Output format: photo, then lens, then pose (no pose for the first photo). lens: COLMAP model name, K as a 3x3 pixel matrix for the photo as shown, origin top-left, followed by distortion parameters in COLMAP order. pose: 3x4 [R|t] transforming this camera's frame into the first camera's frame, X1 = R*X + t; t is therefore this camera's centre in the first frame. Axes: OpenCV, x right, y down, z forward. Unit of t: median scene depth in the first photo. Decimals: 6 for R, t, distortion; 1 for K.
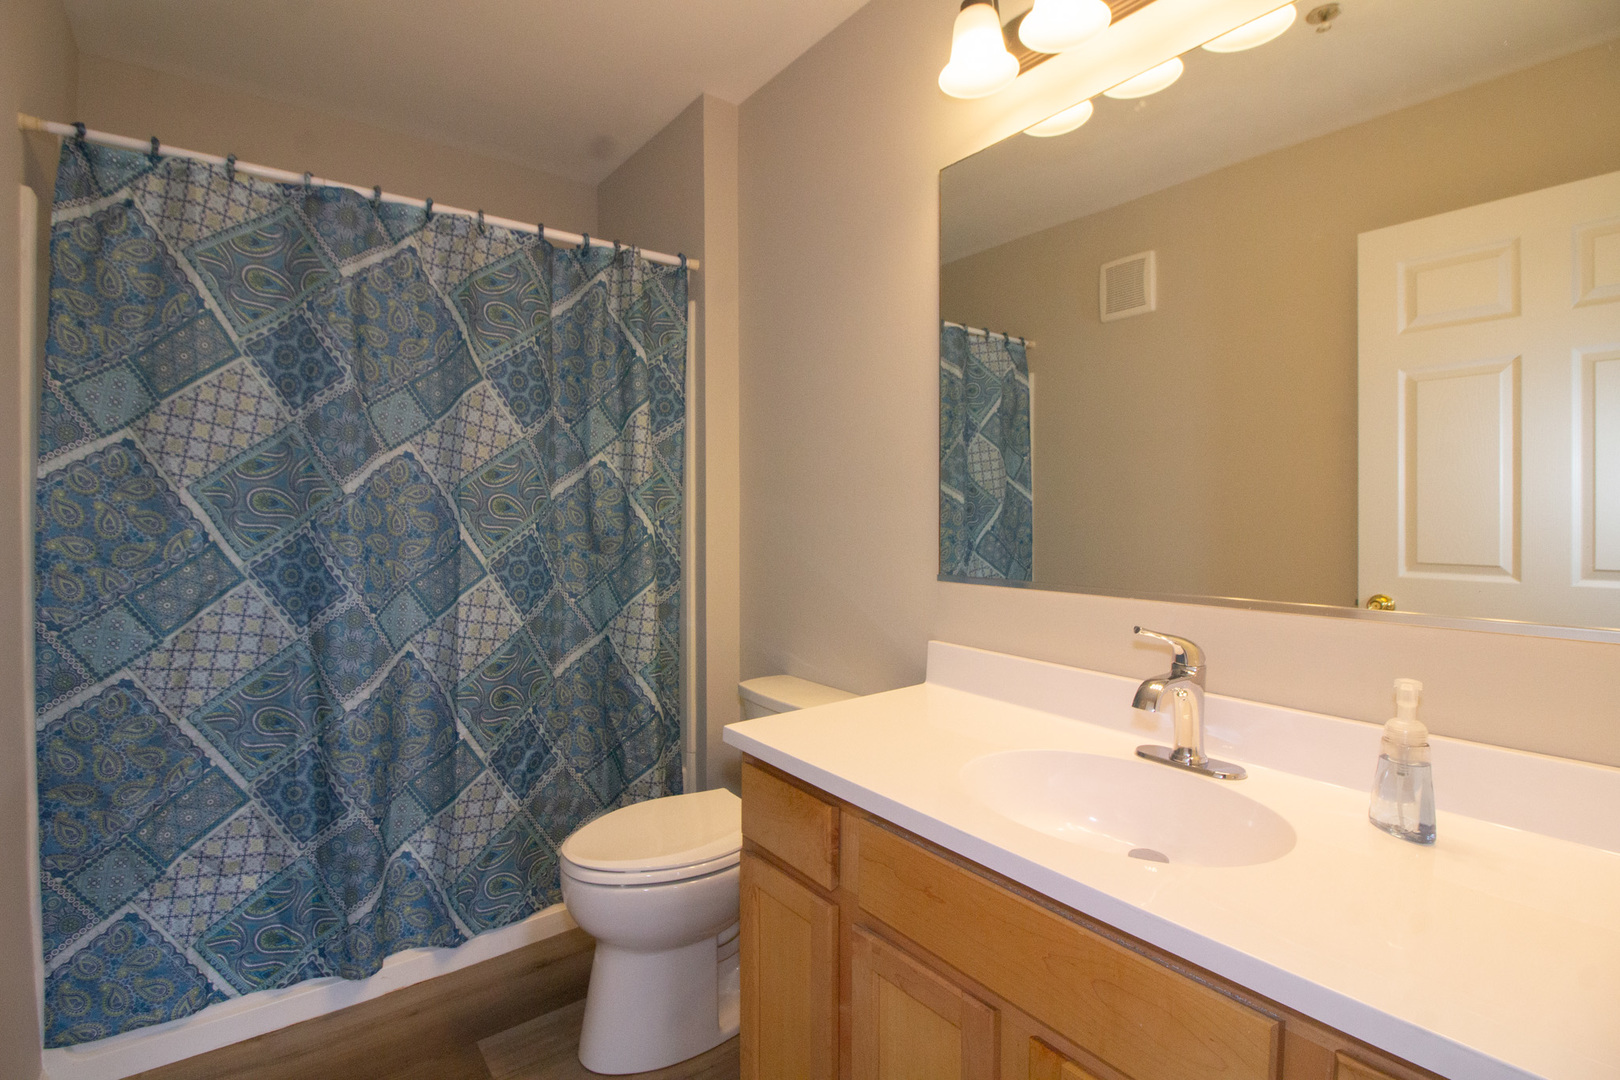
lens RADIAL K [[760.6, 0, 800.9], [0, 760.6, 538.6], [0, 0, 1]] dist [-0.021681, -0.003612]
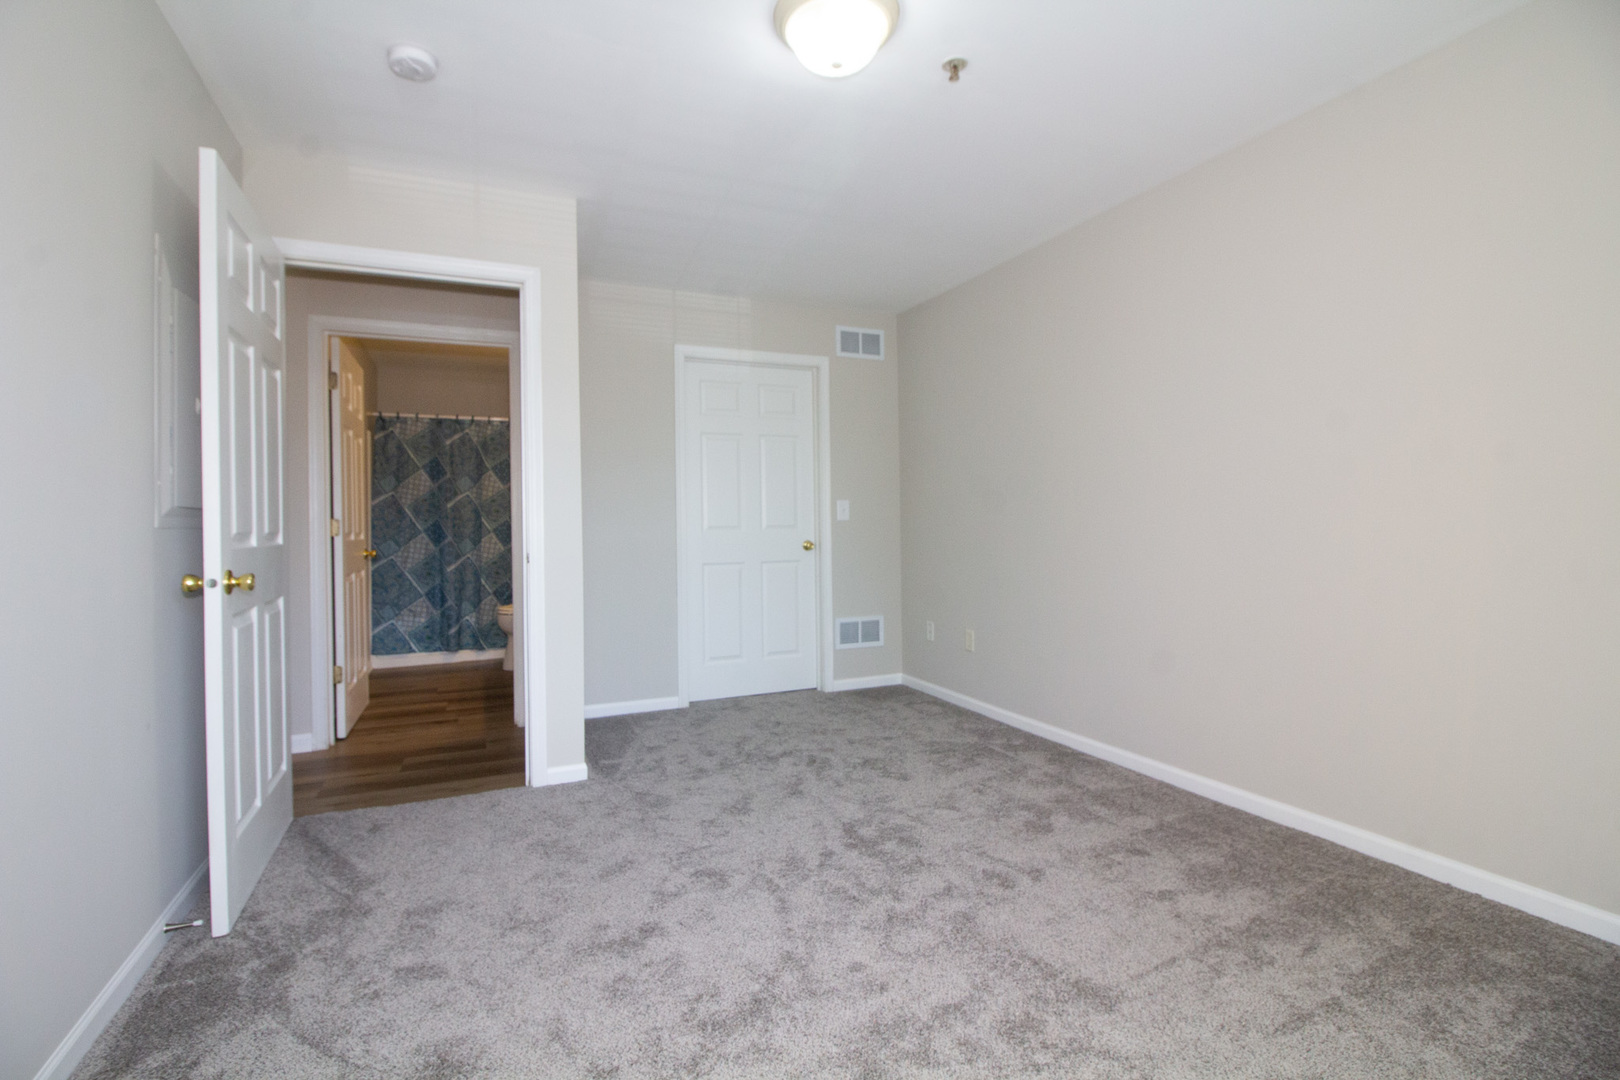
lens RADIAL K [[760.6, 0, 804.0], [0, 760.6, 542.1], [0, 0, 1]] dist [-0.021681, -0.003612]
pose [[0.975411, -0.007811, -0.220256, 1.720621], [0.006039, 0.999944, -0.008717, 0.134602], [0.220312, 0.007172, 0.975403, -1.984698]]
